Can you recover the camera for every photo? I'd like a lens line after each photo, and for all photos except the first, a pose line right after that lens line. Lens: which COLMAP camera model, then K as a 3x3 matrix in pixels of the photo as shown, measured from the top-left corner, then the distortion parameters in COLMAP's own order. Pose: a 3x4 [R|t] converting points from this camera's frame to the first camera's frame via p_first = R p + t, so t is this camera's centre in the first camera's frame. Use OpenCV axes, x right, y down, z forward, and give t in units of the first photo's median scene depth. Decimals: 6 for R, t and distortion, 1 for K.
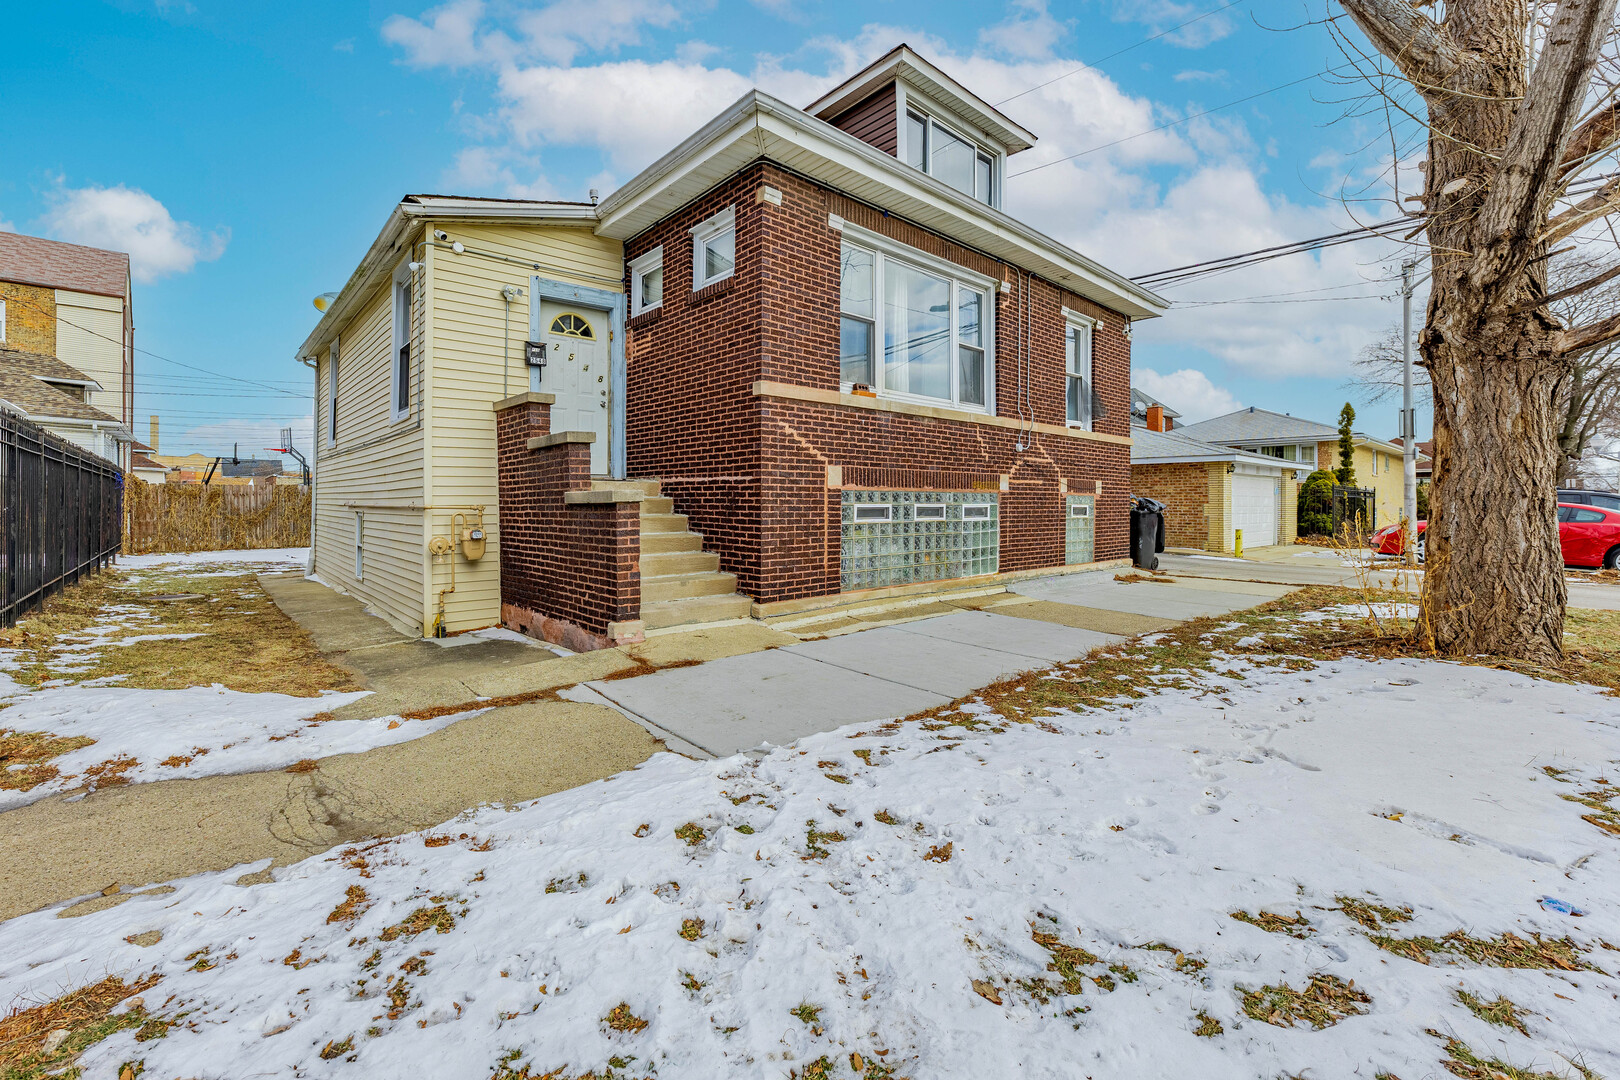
lens RADIAL K [[671.2, 0, 810.0], [0, 671.2, 540.0], [0, 0, 1]] dist [0.000304, 0.000143]
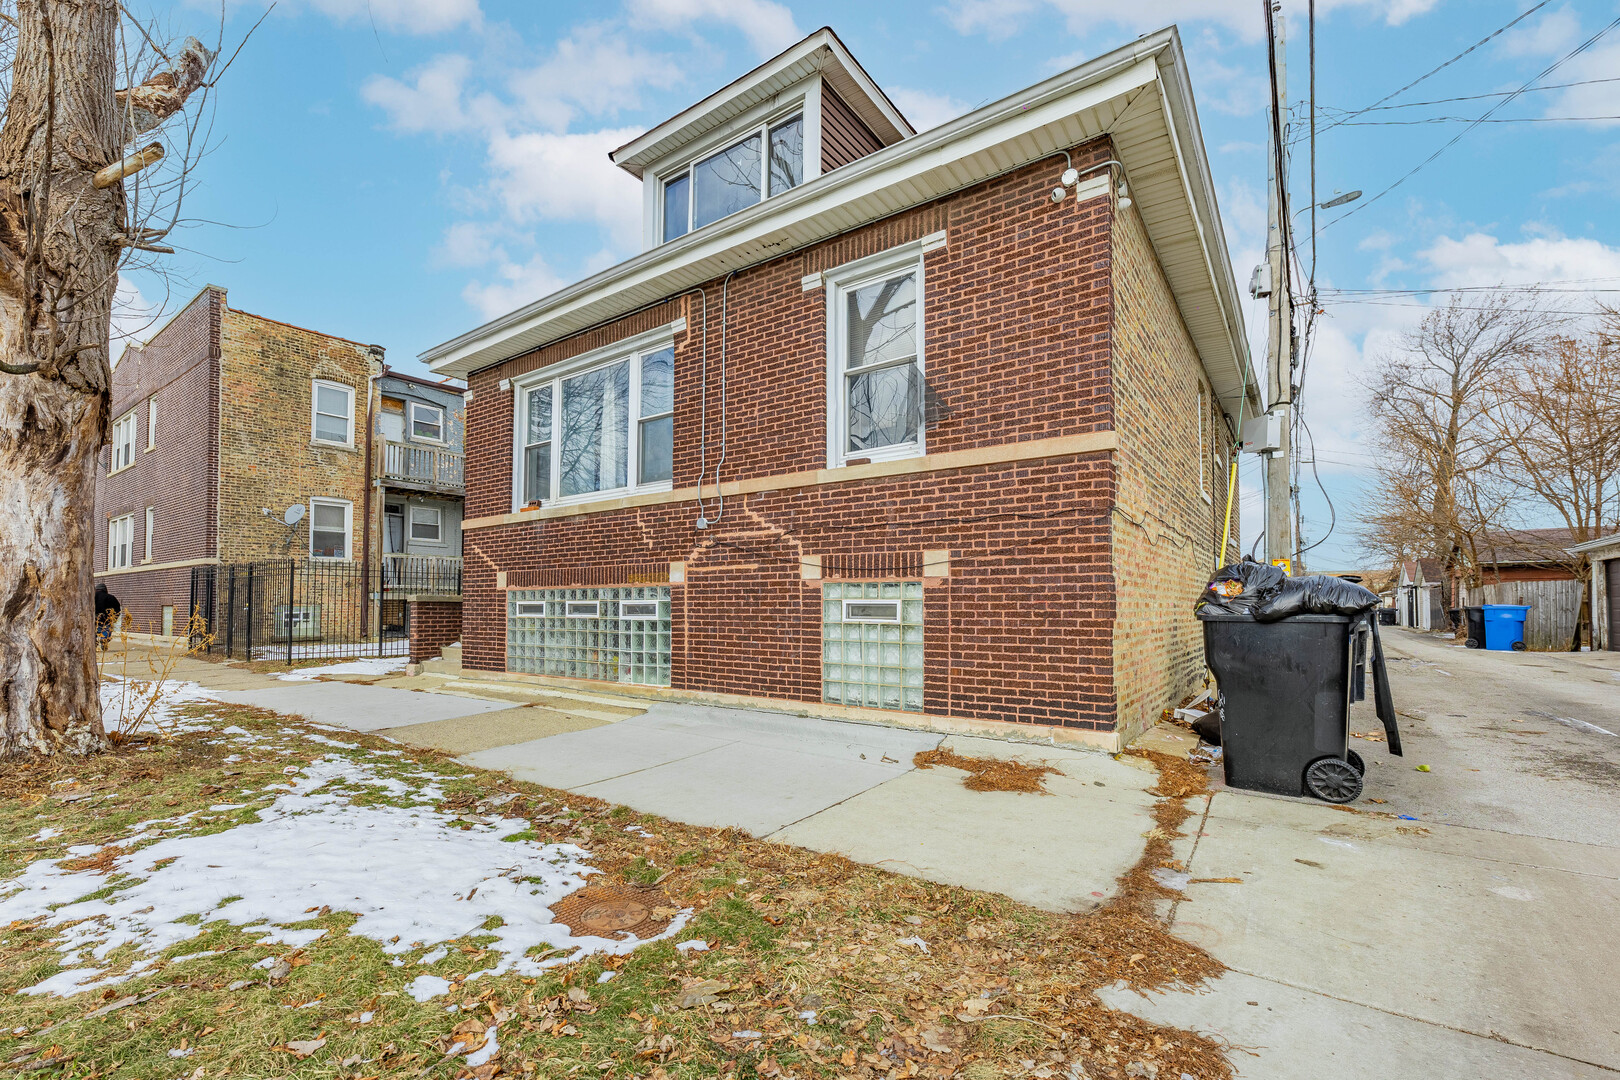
lens RADIAL K [[680.7, 0, 816.4], [0, 680.7, 603.7], [0, 0, 1]] dist [-0.000087, -0.000023]
pose [[0.224793, 0.005656, -0.974390, 1.126771], [-0.042567, 0.999086, -0.004021, -0.054282], [0.973476, 0.042381, 0.224828, 1.008399]]
